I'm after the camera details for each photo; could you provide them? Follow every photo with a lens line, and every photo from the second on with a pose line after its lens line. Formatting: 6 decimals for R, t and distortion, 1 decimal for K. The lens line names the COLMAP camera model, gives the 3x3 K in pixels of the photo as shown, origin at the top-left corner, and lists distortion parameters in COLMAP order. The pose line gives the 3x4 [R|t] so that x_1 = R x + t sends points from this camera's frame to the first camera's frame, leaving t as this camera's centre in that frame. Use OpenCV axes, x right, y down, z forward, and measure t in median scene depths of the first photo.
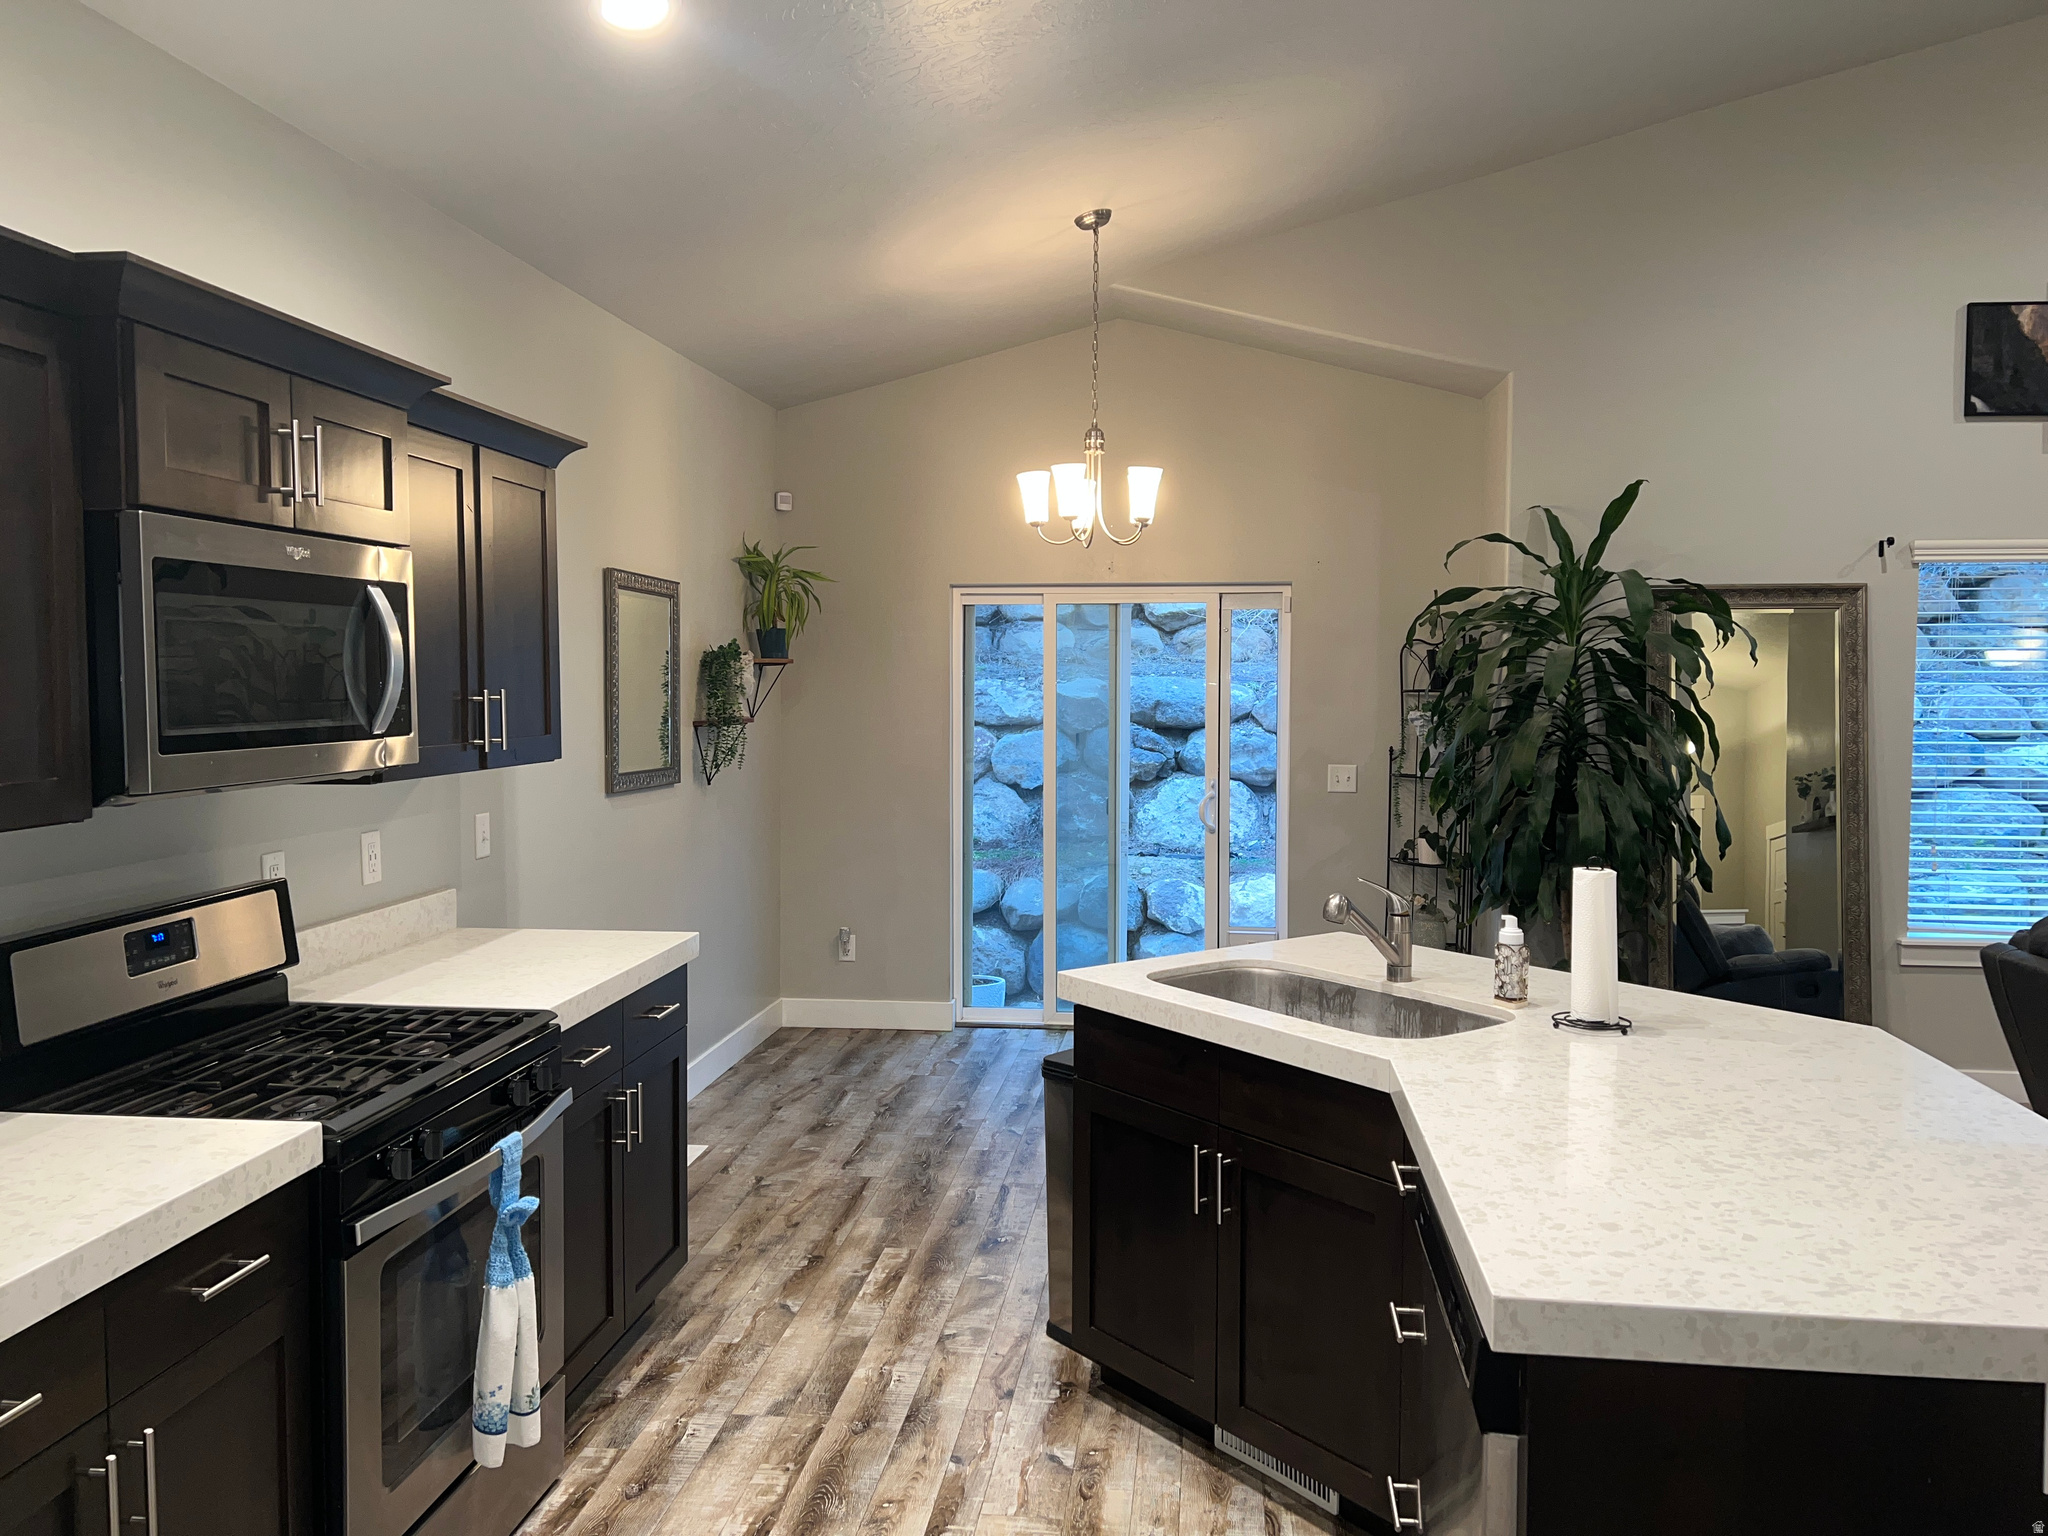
lens RADIAL K [[1537.1, 0, 1040.1], [0, 1537.1, 760.3], [0, 0, 1]] dist [0.059790, -0.069017]
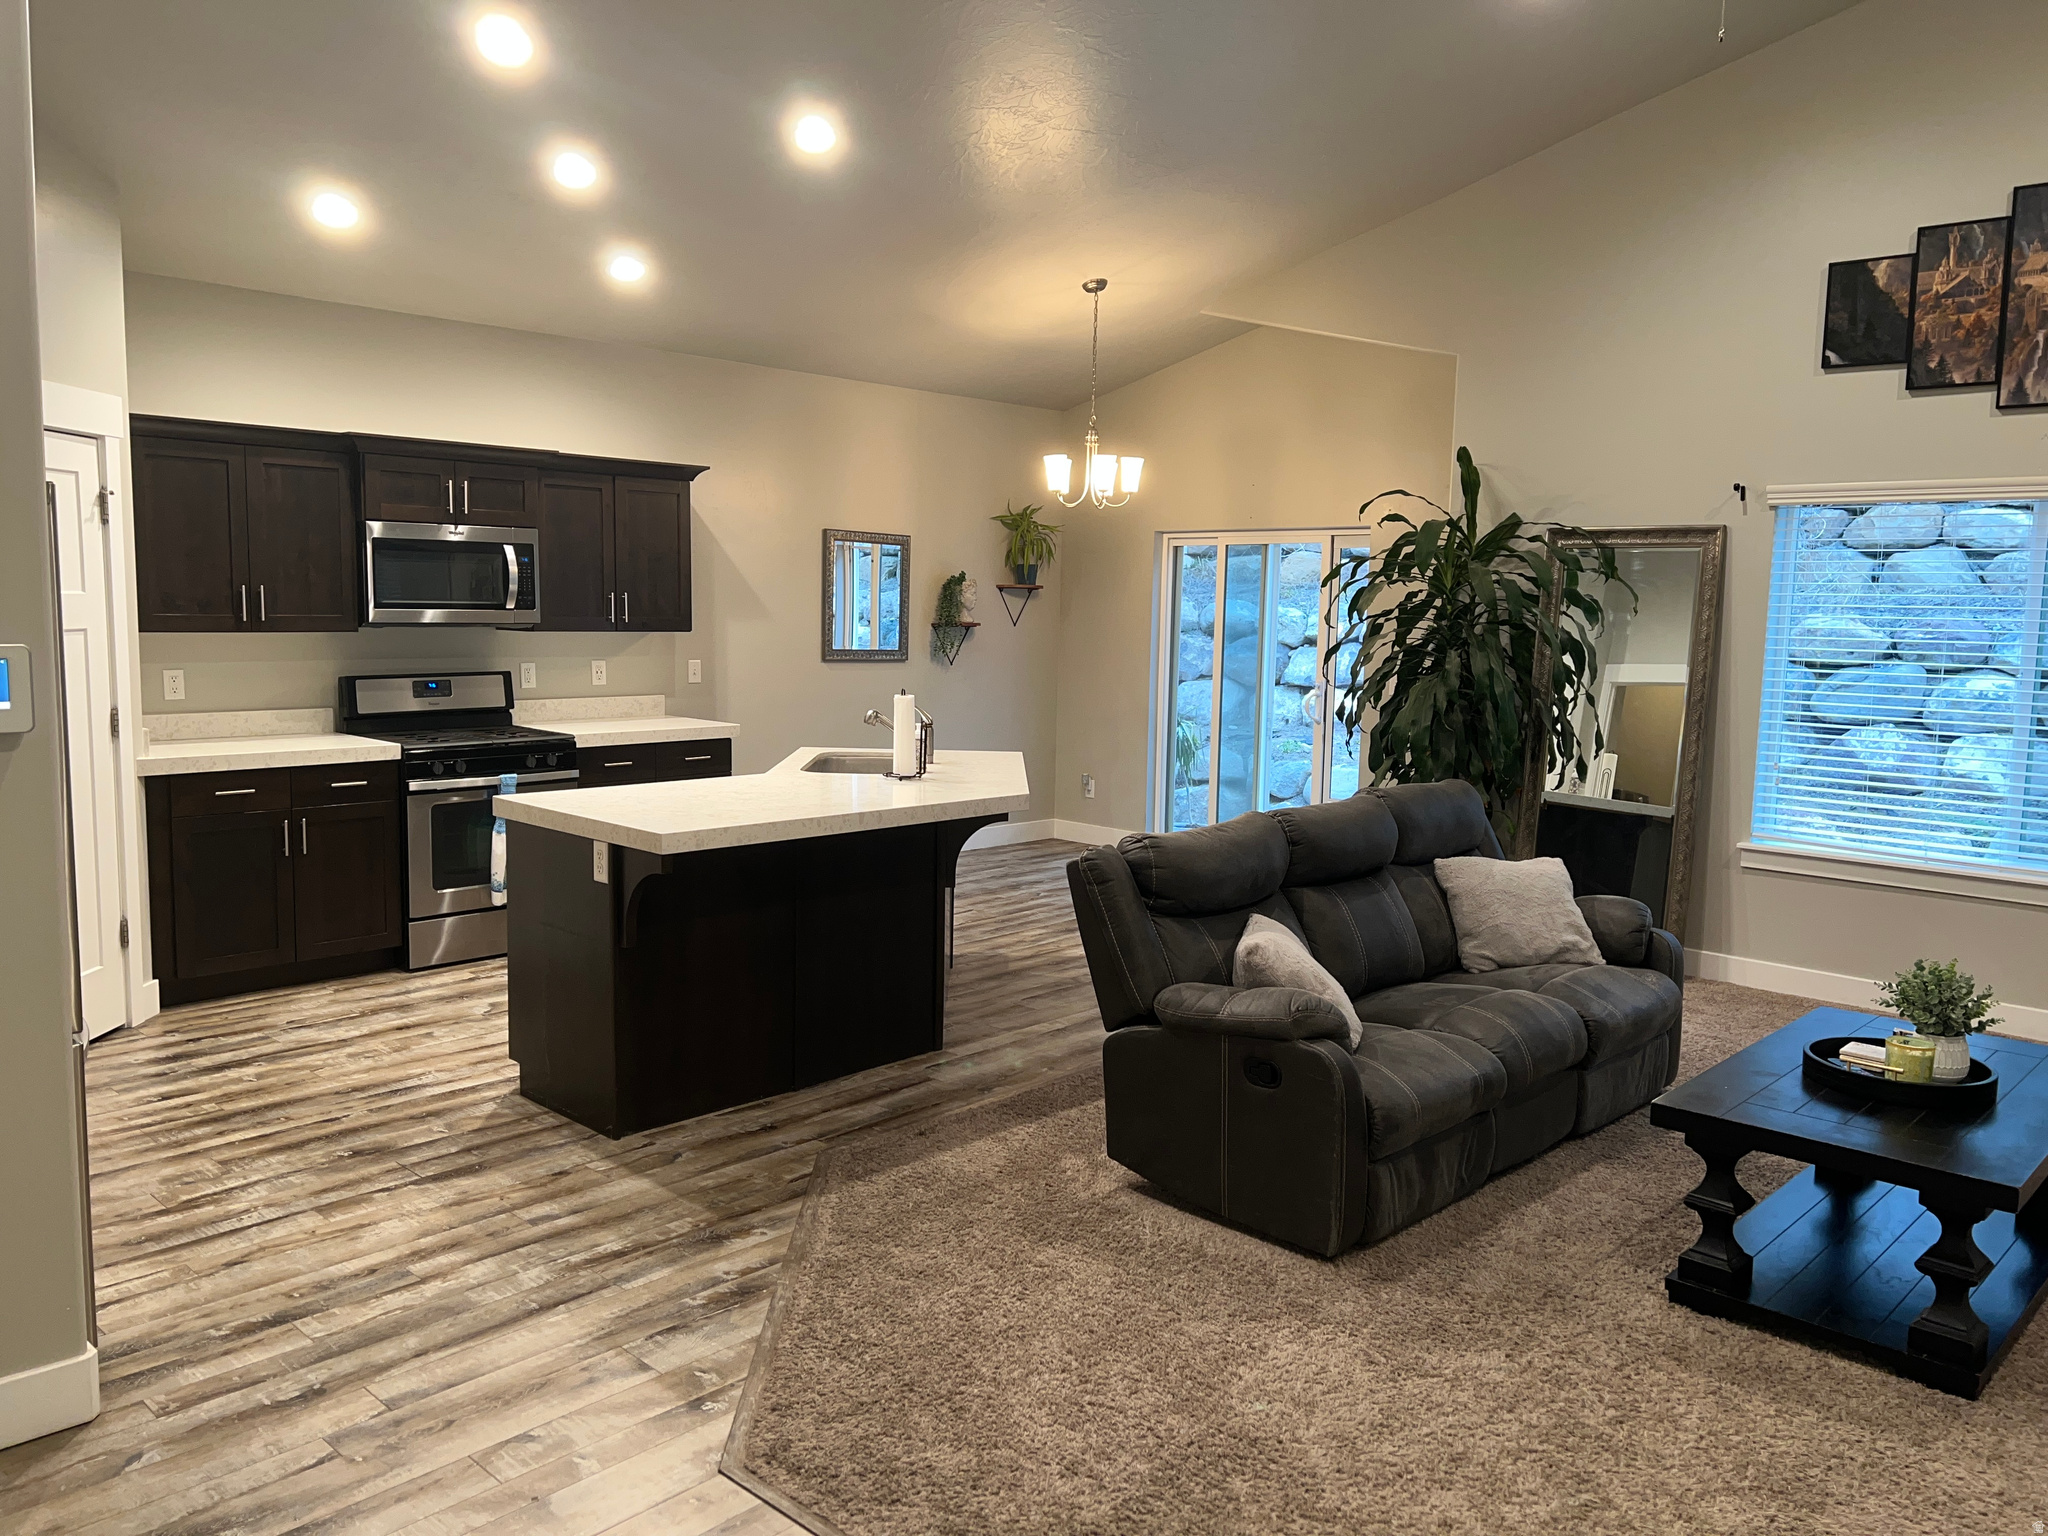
lens RADIAL K [[1537.1, 0, 1038.3], [0, 1537.1, 769.4], [0, 0, 1]] dist [0.059790, -0.069017]
pose [[0.797645, 0.081706, -0.597568, 0.882776], [-0.052380, 0.996422, 0.066323, 0.015506], [0.600849, -0.021602, 0.799071, -0.218225]]
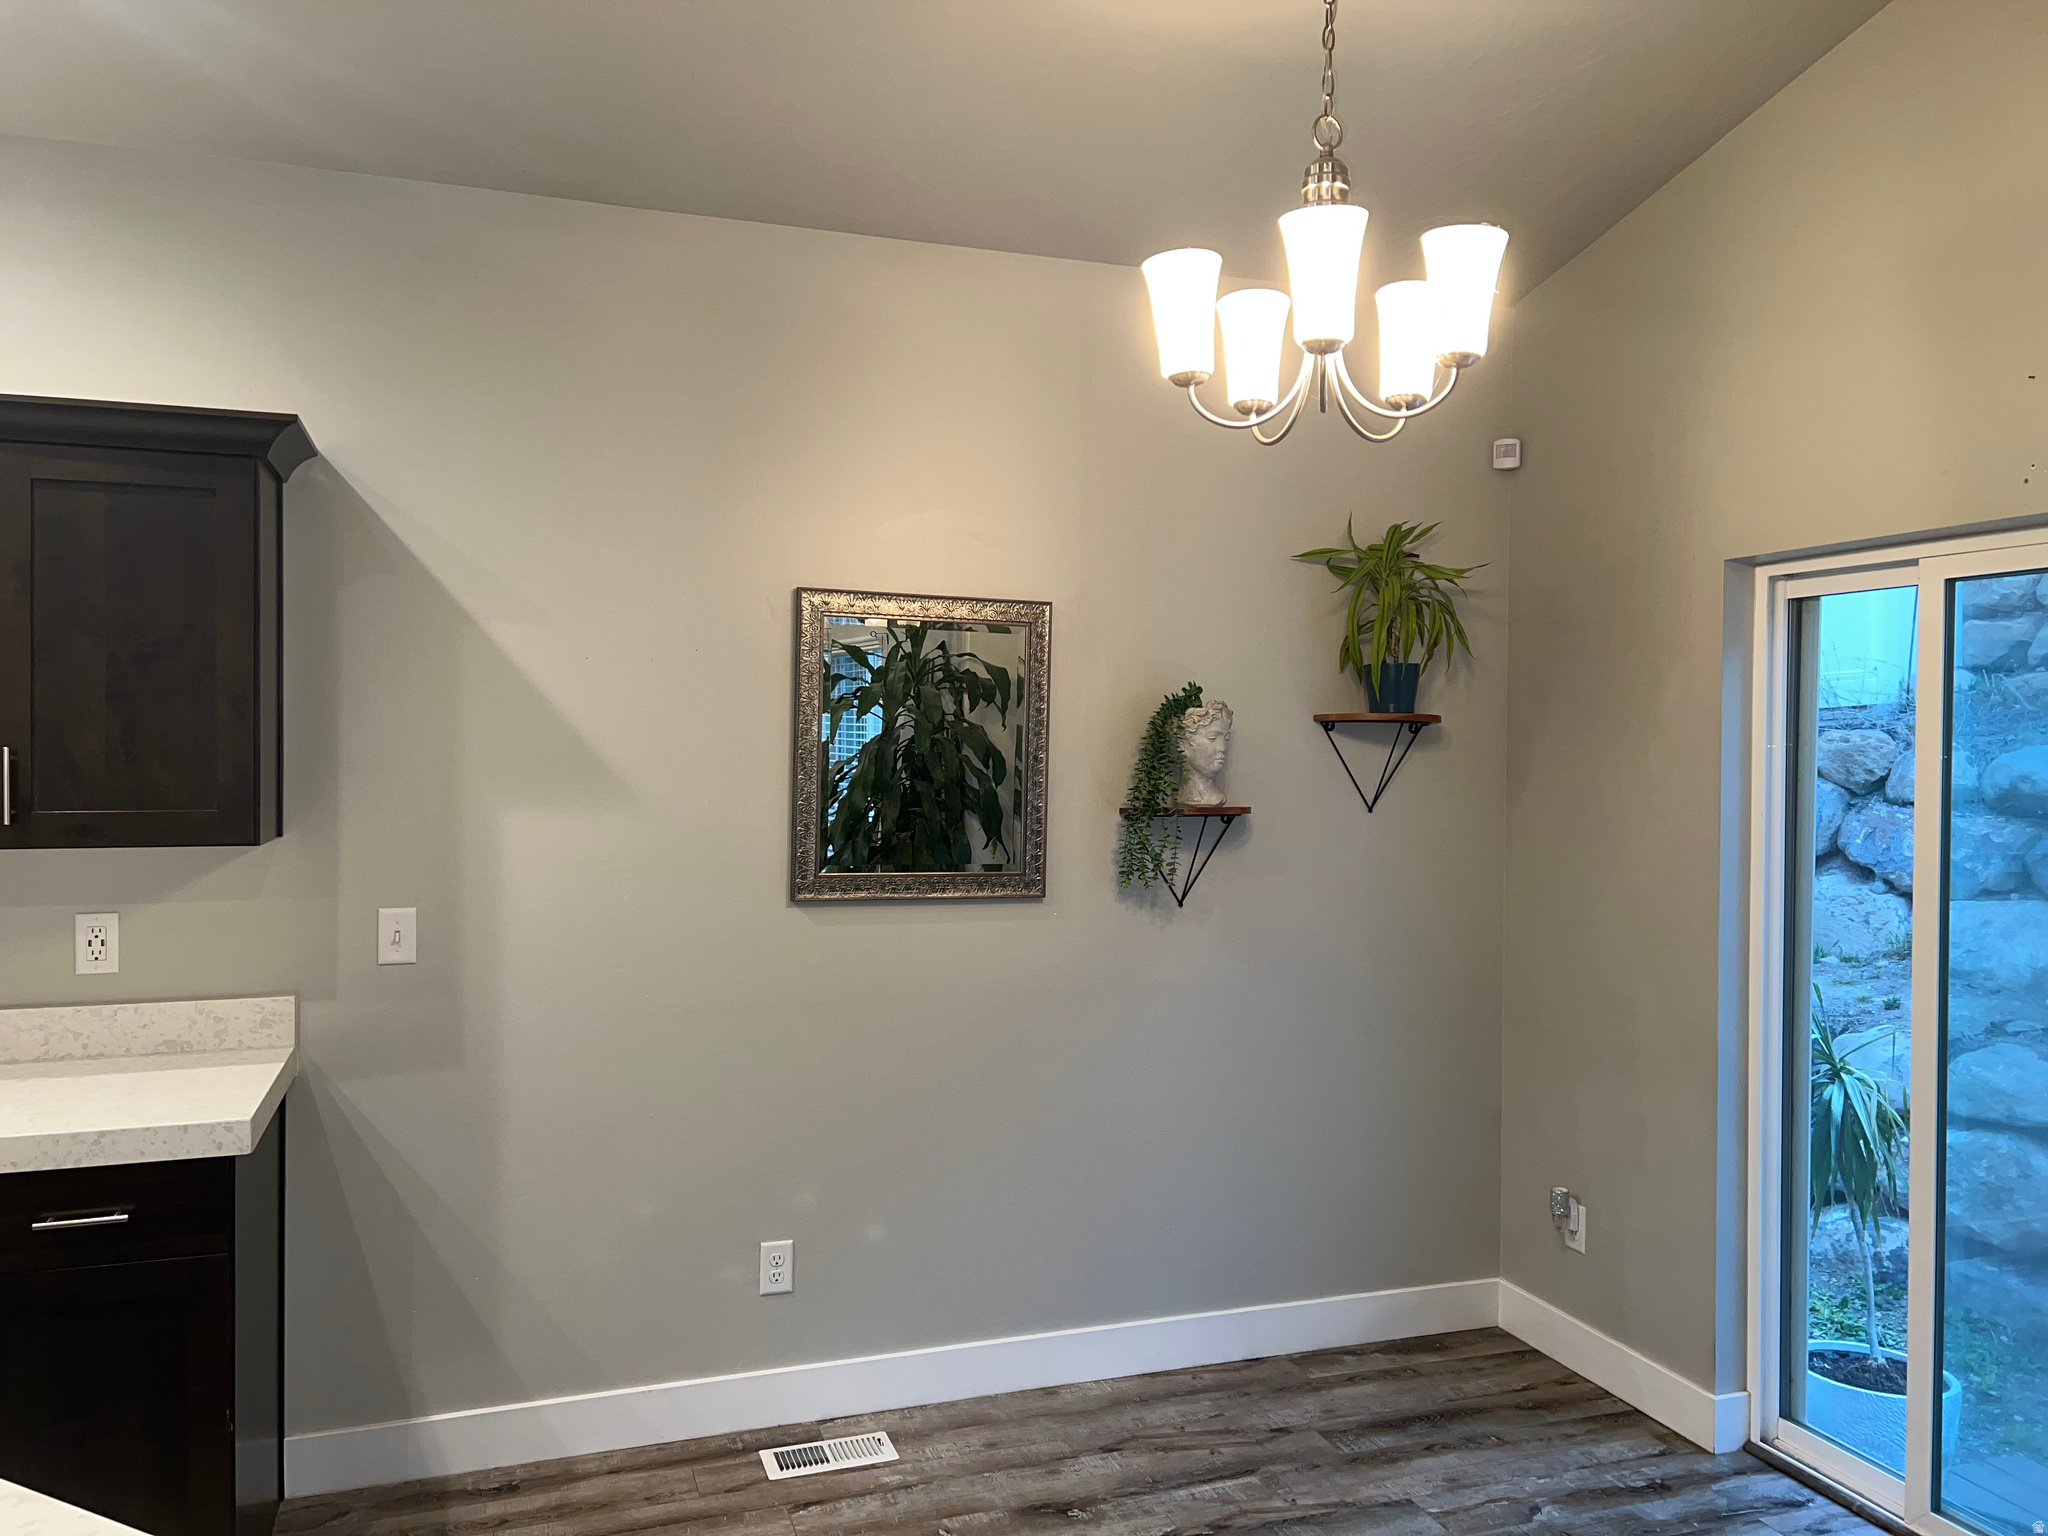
lens RADIAL K [[1537.1, 0, 1036.0], [0, 1537.1, 778.0], [0, 0, 1]] dist [0.059790, -0.069017]
pose [[0.431463, 0.023466, -0.901825, 0.380141], [-0.055941, 0.998434, -0.000784, -0.038153], [0.900394, 0.050788, 0.432100, 0.731756]]
